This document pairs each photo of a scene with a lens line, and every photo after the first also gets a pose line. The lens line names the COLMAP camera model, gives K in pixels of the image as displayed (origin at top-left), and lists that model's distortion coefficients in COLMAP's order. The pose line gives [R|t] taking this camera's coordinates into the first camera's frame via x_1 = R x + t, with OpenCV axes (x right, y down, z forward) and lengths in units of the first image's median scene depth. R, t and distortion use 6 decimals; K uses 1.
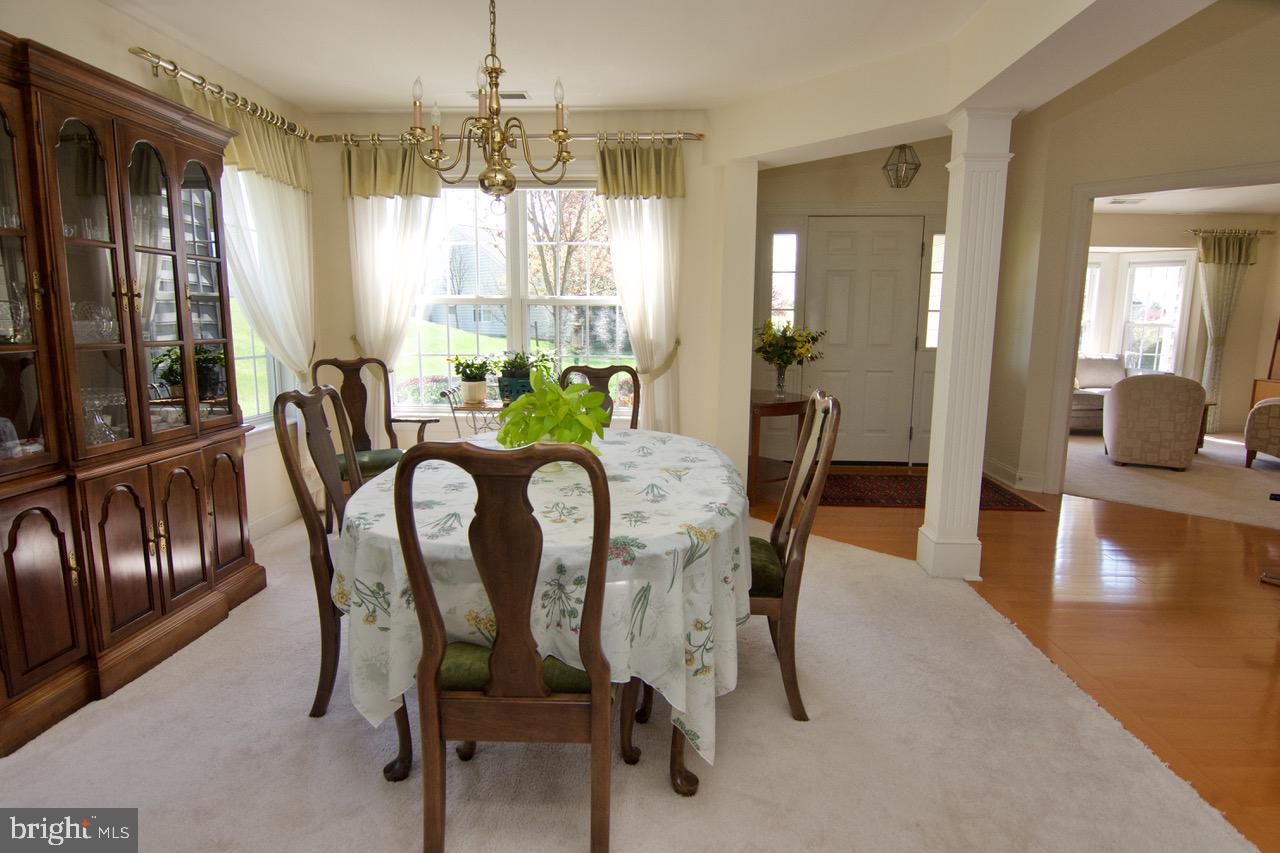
lens RADIAL K [[682.8, 0, 643.6], [0, 682.8, 428.2], [0, 0, 1]] dist [0.002260, -0.015705]
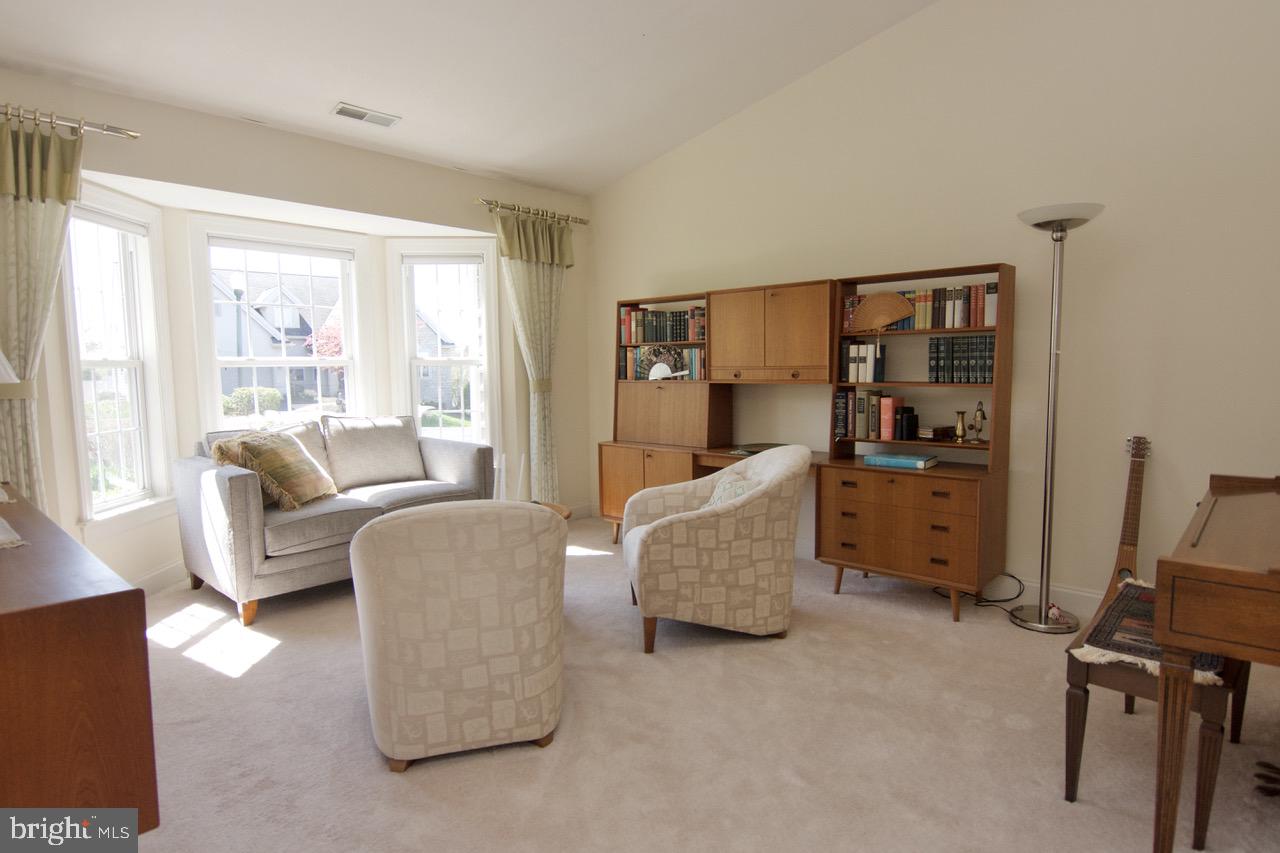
lens RADIAL K [[697.9, 0, 641.3], [0, 697.9, 428.5], [0, 0, 1]] dist [0.006359, -0.021227]
pose [[0.637553, -0.084583, 0.765749, 0.412922], [0.135289, 0.990801, -0.003197, -0.075333], [-0.758435, 0.105636, 0.643132, 0.526208]]
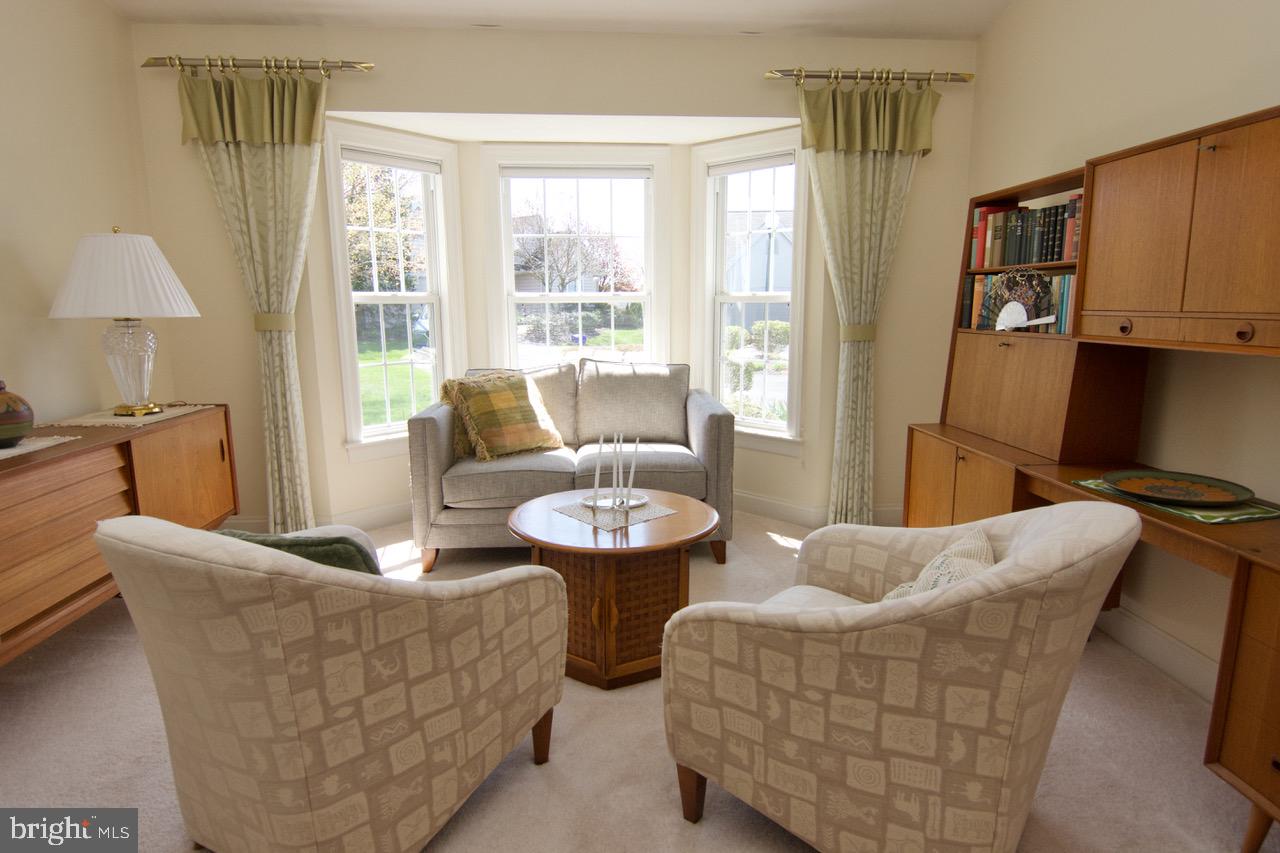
lens RADIAL K [[697.9, 0, 641.3], [0, 697.9, 428.5], [0, 0, 1]] dist [0.006359, -0.021227]
pose [[0.993005, -0.031810, 0.113707, 0.661316], [0.029389, 0.999306, 0.022905, -0.081262], [-0.114357, -0.019403, 0.993250, 0.570455]]
